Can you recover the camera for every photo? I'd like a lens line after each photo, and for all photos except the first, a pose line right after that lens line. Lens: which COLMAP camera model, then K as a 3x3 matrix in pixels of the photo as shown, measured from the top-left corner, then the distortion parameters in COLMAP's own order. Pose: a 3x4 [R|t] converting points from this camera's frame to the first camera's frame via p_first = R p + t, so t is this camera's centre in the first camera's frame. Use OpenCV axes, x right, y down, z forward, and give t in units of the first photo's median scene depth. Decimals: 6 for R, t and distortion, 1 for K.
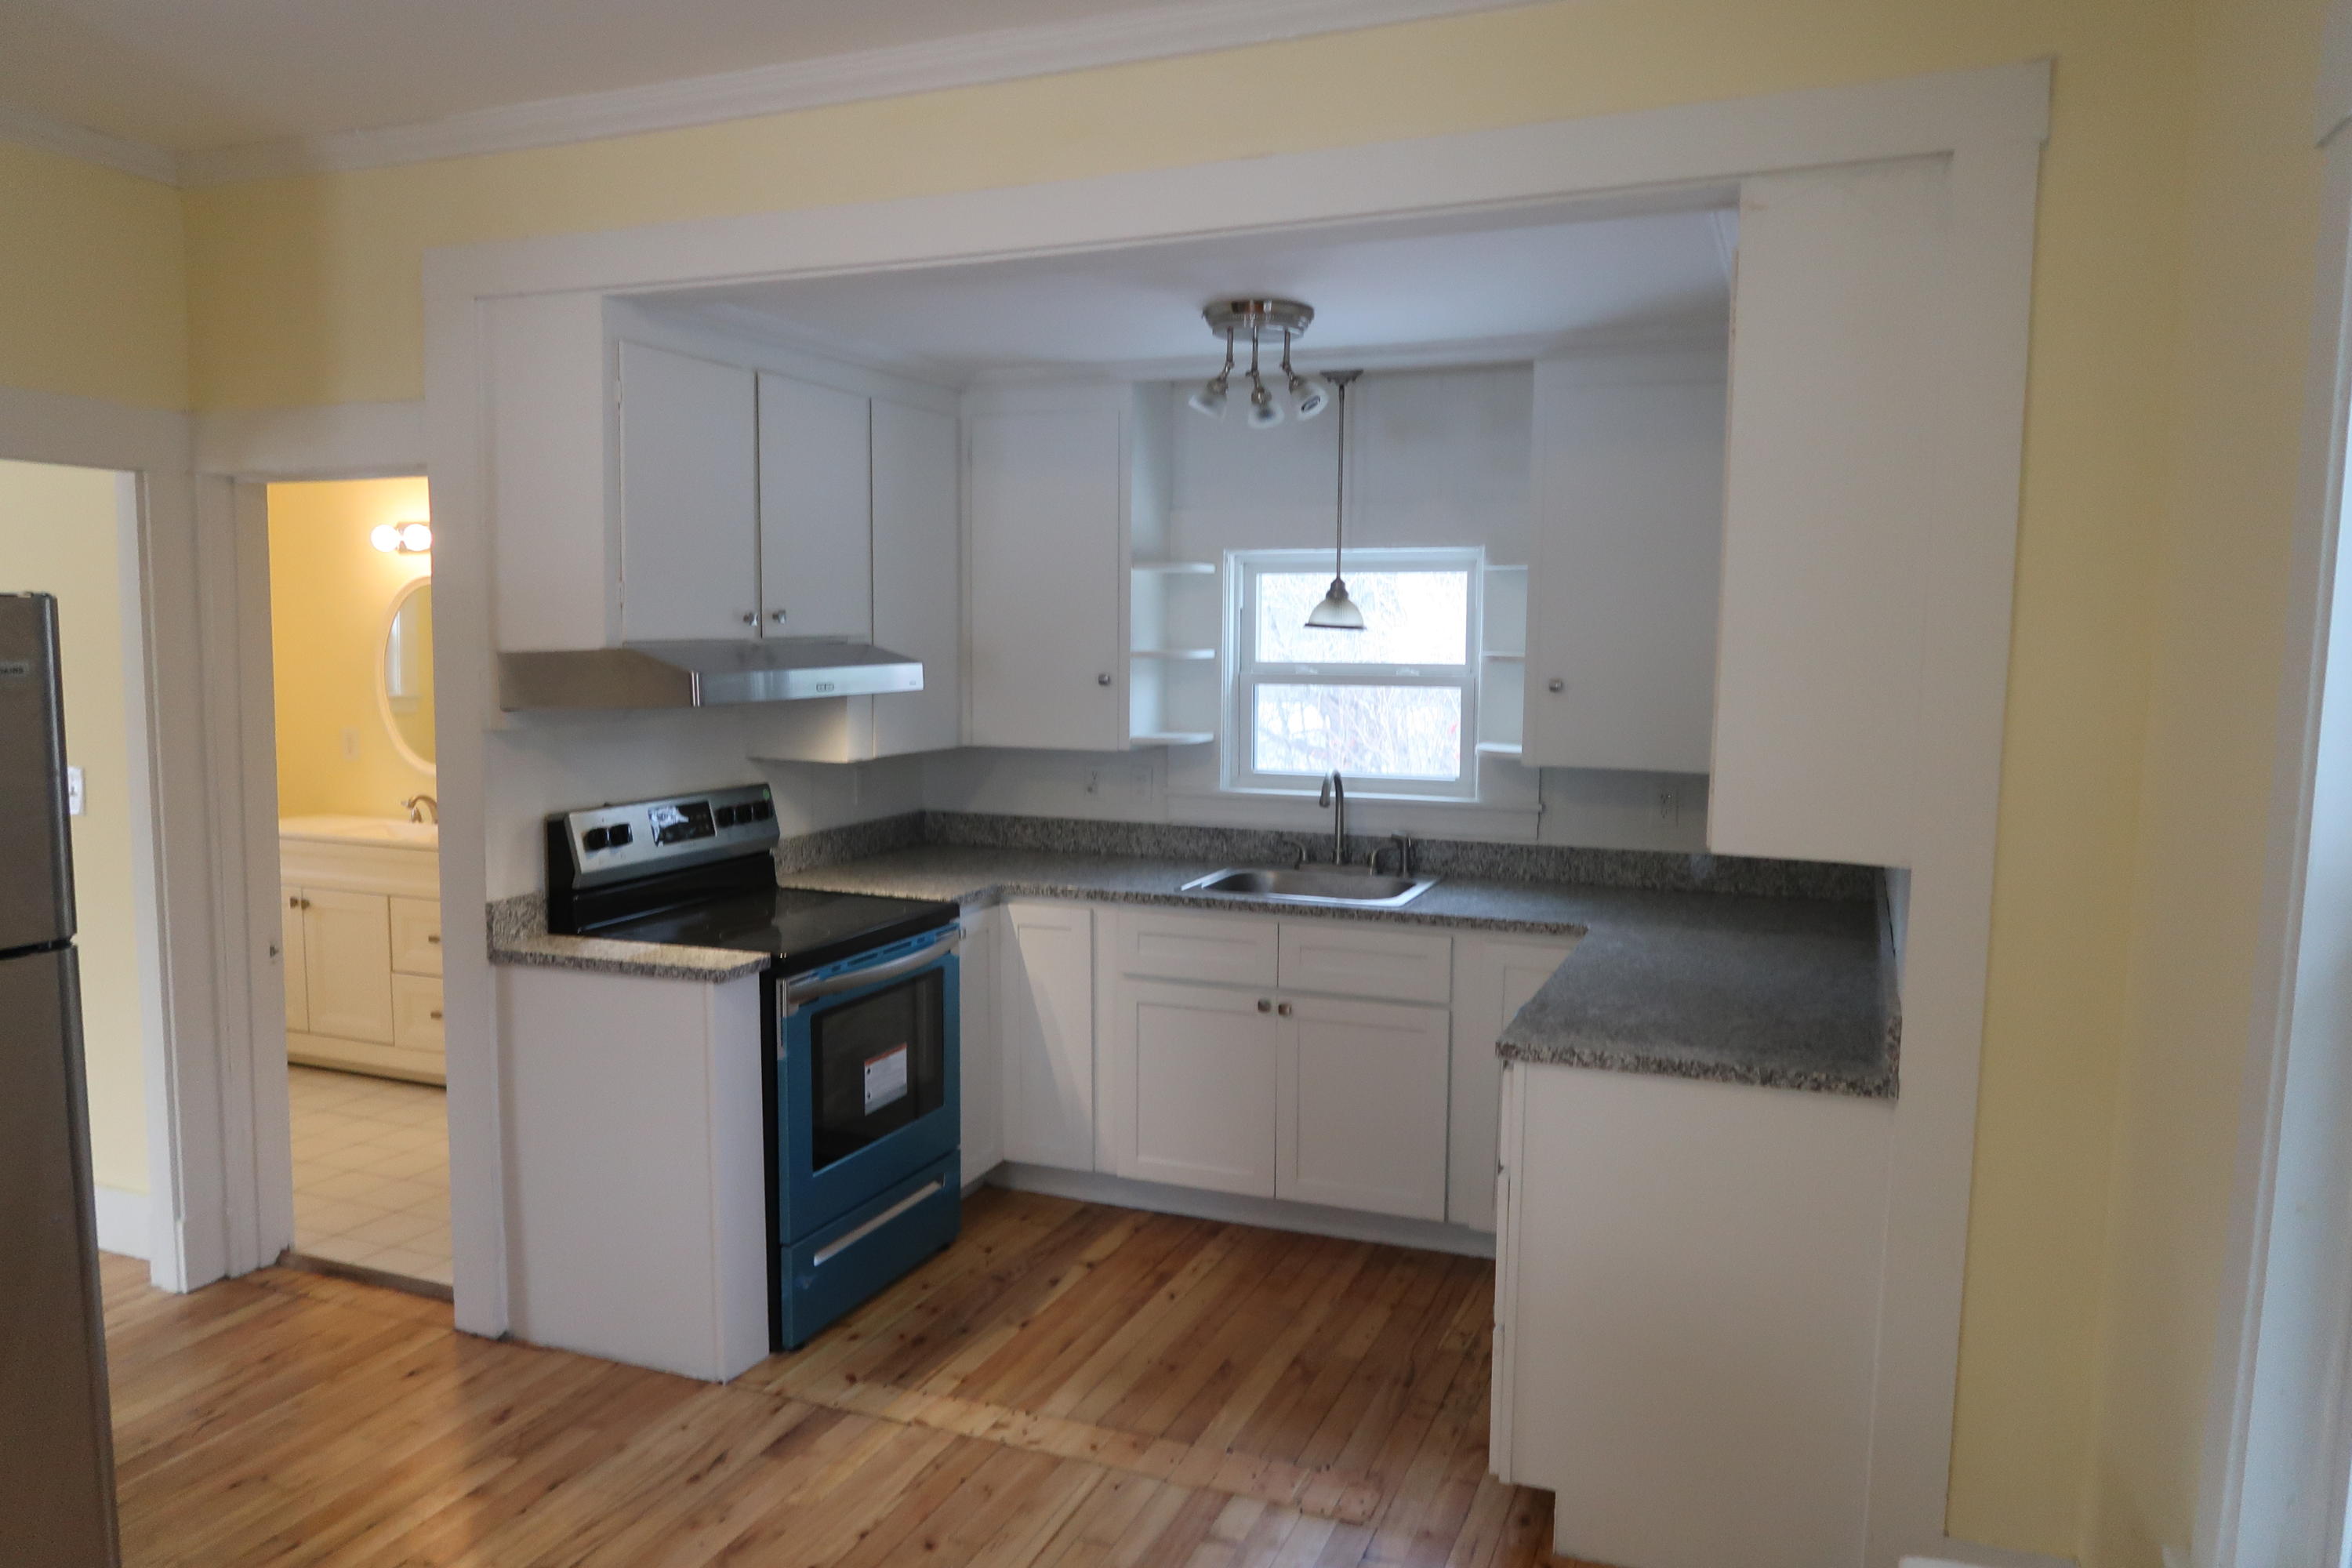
lens RADIAL K [[1606.5, 0, 1176.0], [0, 1606.5, 784.0], [0, 0, 1]] dist [-0.022351, 0.003280]
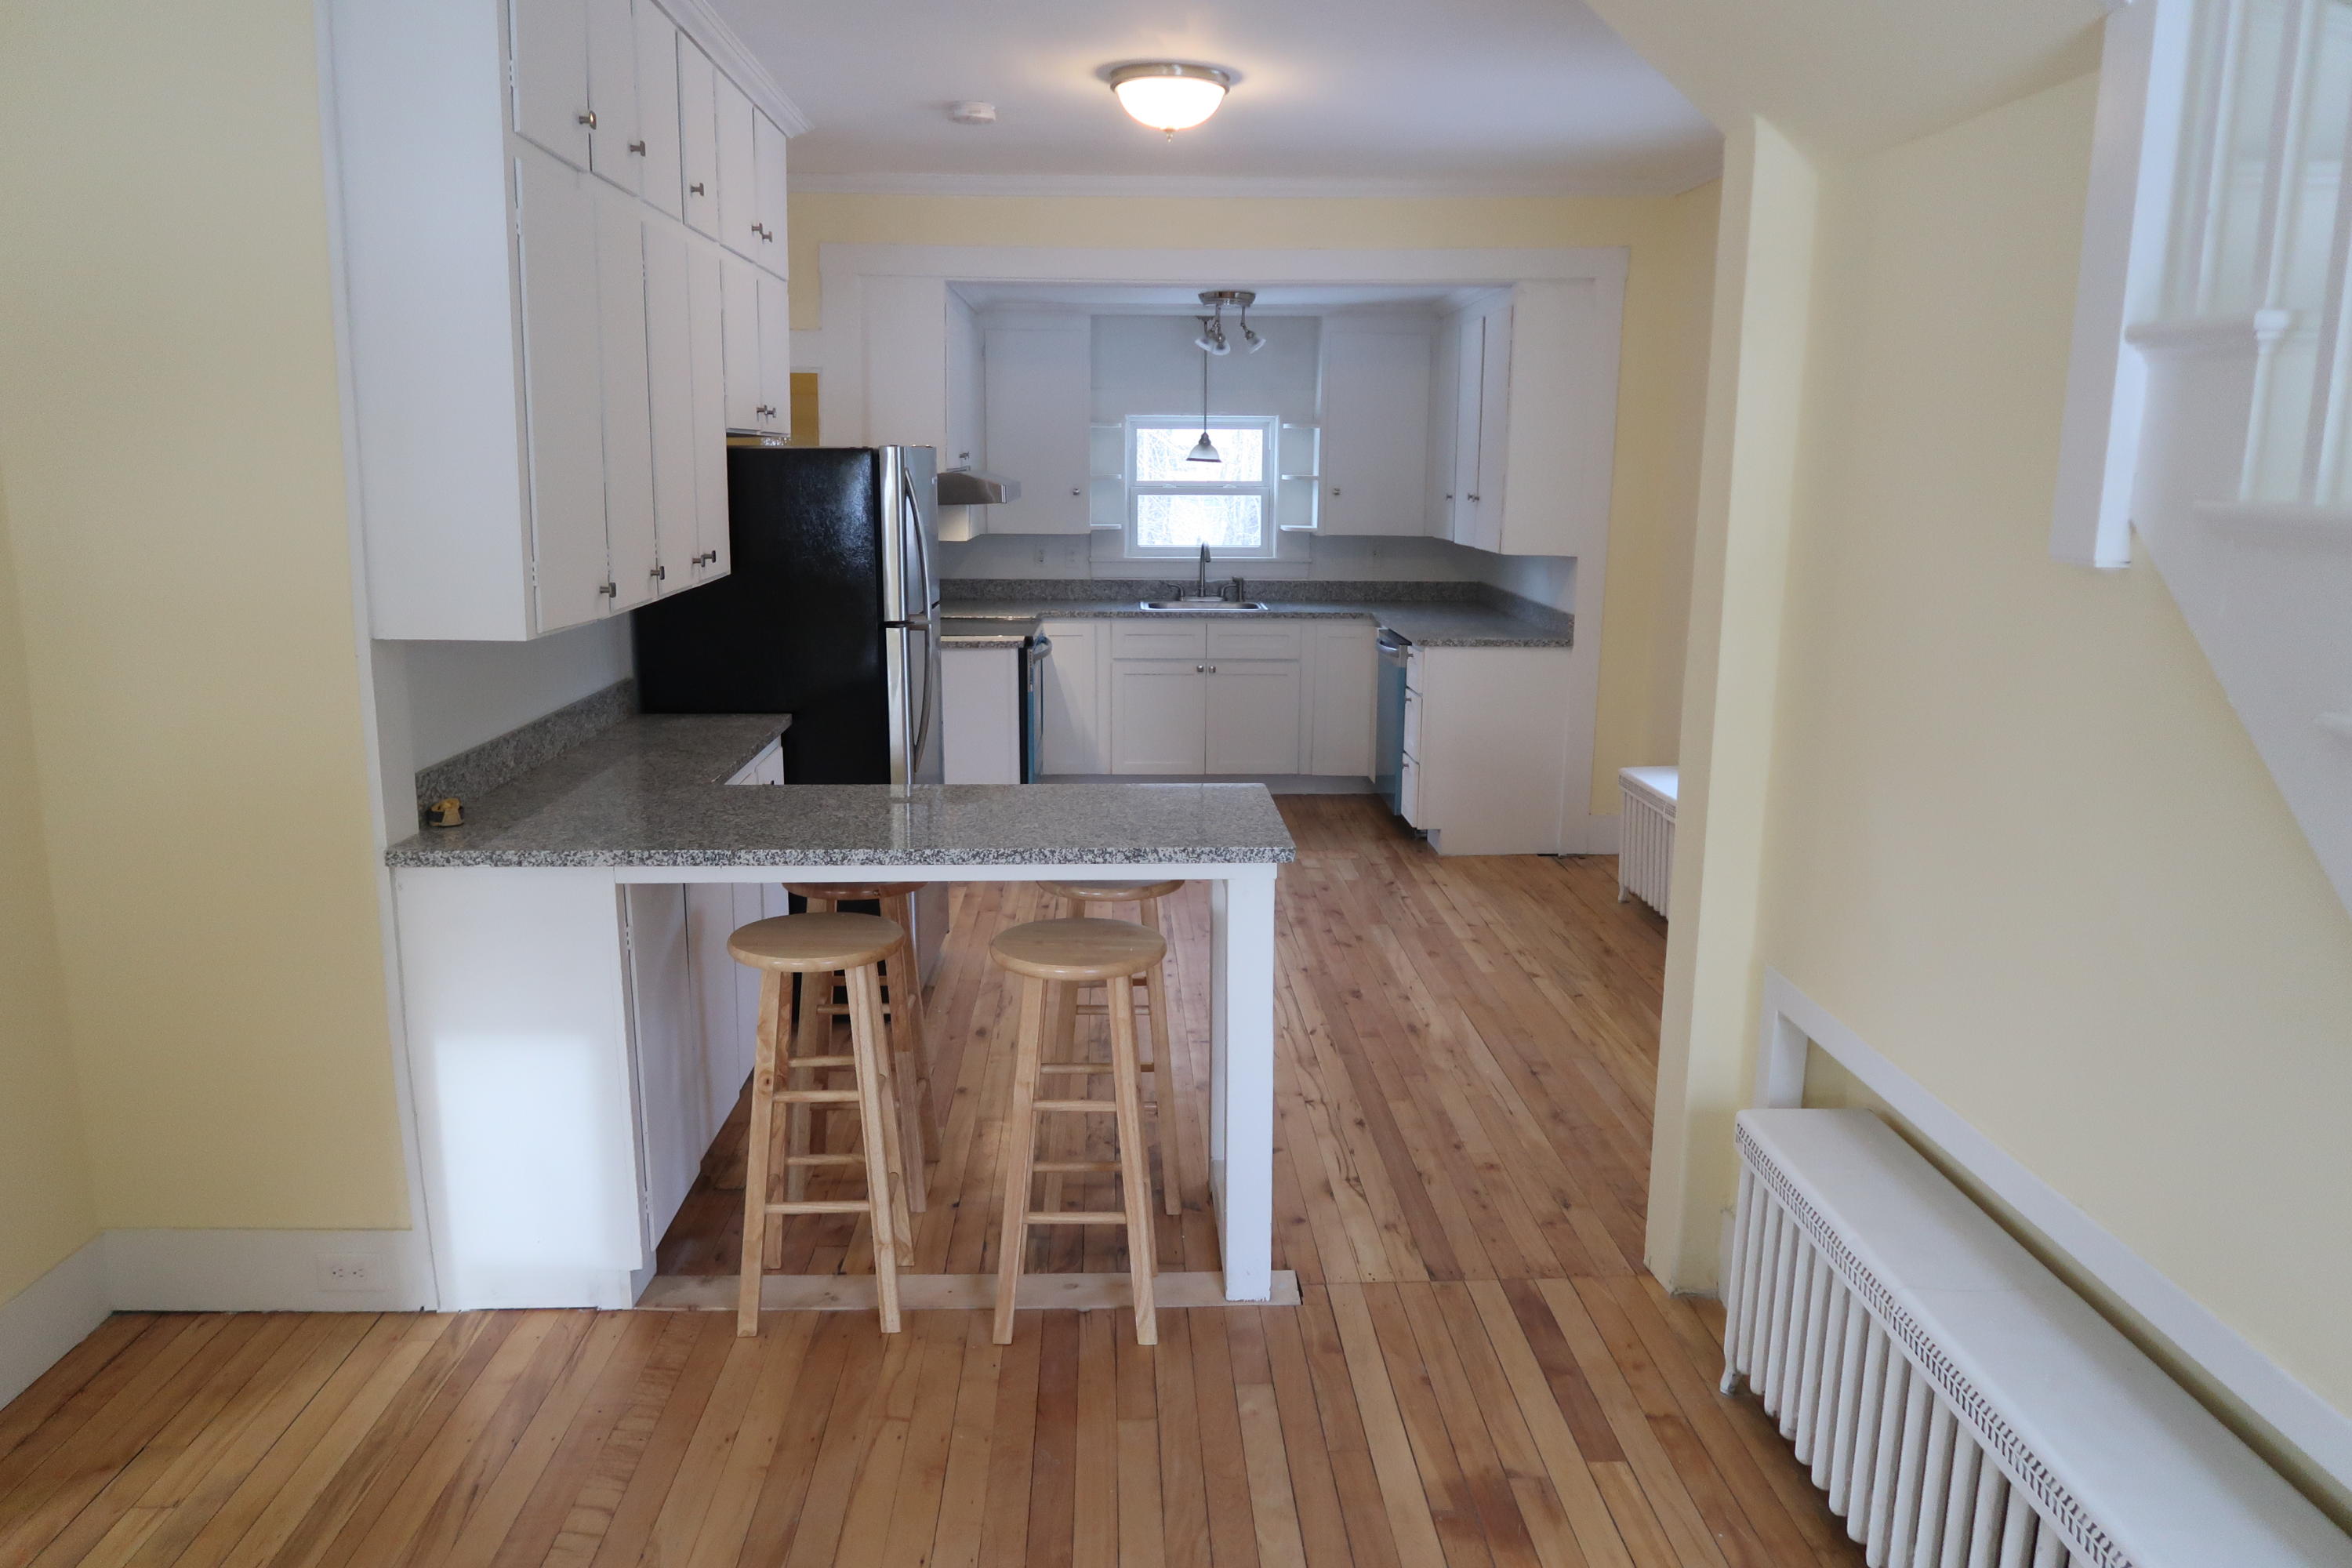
lens RADIAL K [[1606.5, 0, 1176.0], [0, 1606.5, 784.0], [0, 0, 1]] dist [-0.022351, 0.003280]
pose [[0.912651, -0.081000, 0.400632, -0.813600], [0.038028, 0.992743, 0.114086, 0.065036], [-0.406966, -0.088886, 0.909108, -0.765614]]
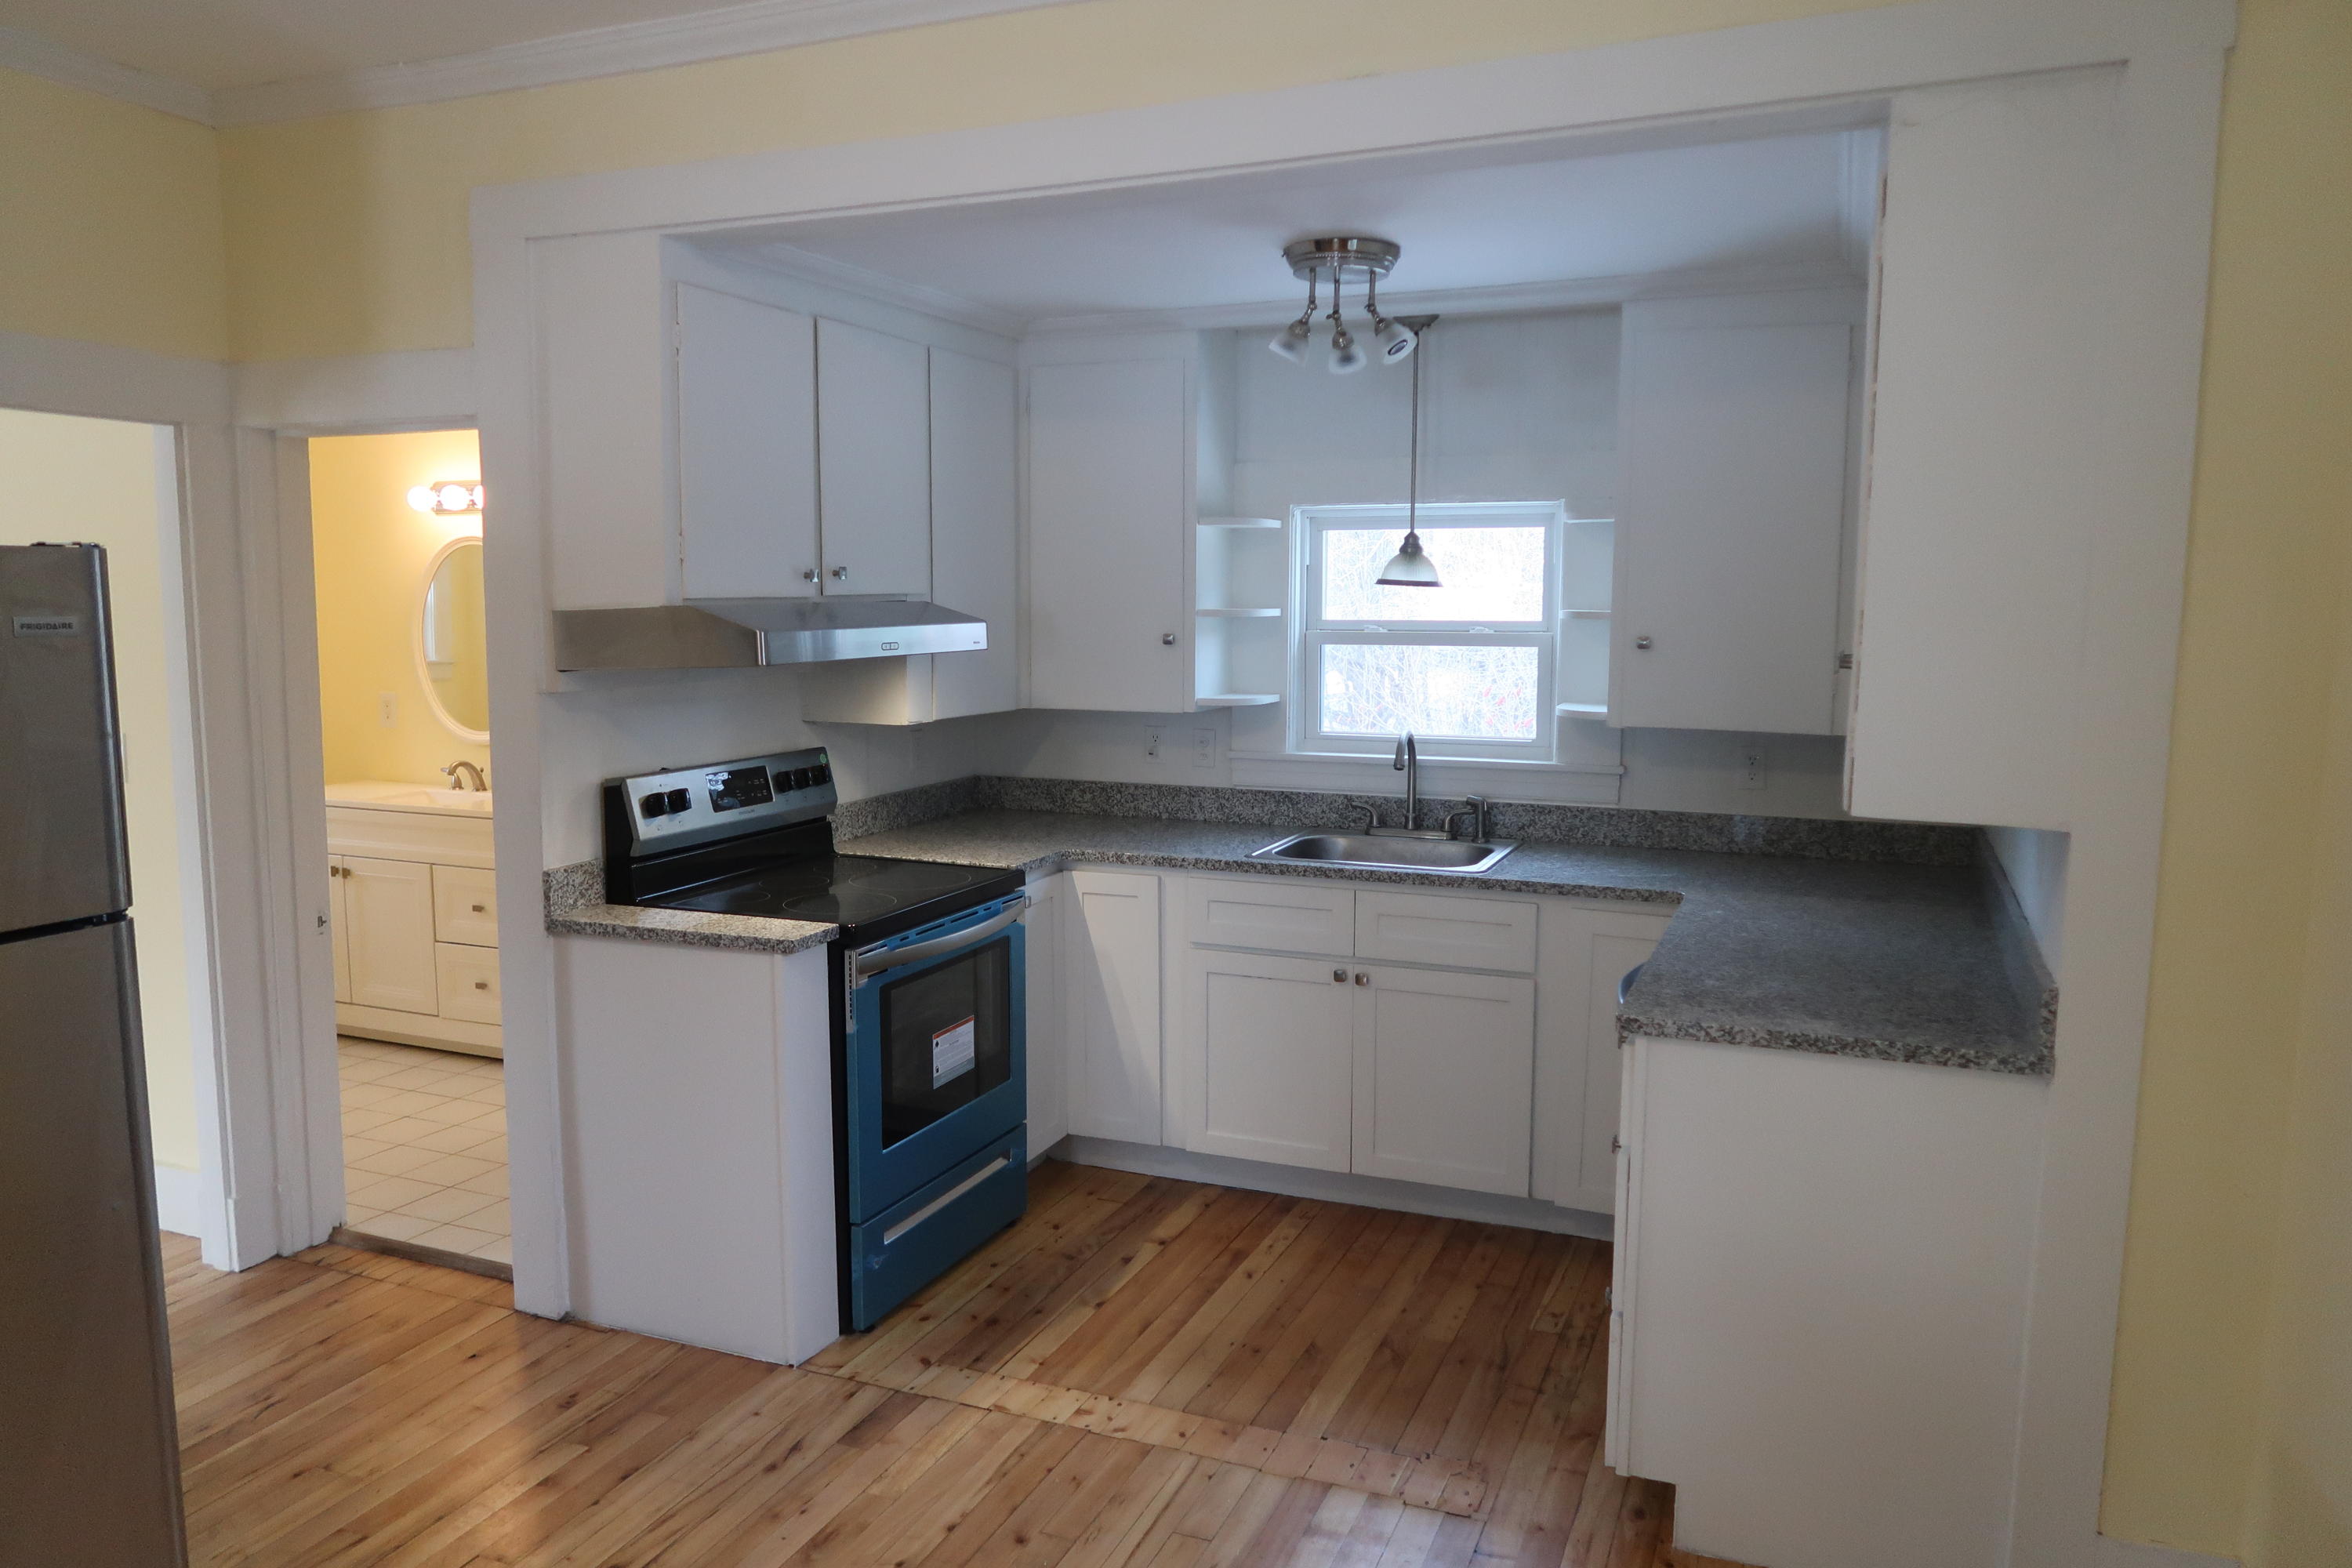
lens RADIAL K [[1606.5, 0, 1176.0], [0, 1606.5, 784.0], [0, 0, 1]] dist [-0.022351, 0.003280]
pose [[0.999932, -0.002715, -0.011337, -0.036908], [0.002953, 0.999774, 0.021033, 0.002287], [0.011277, -0.021065, 0.999714, 0.038771]]
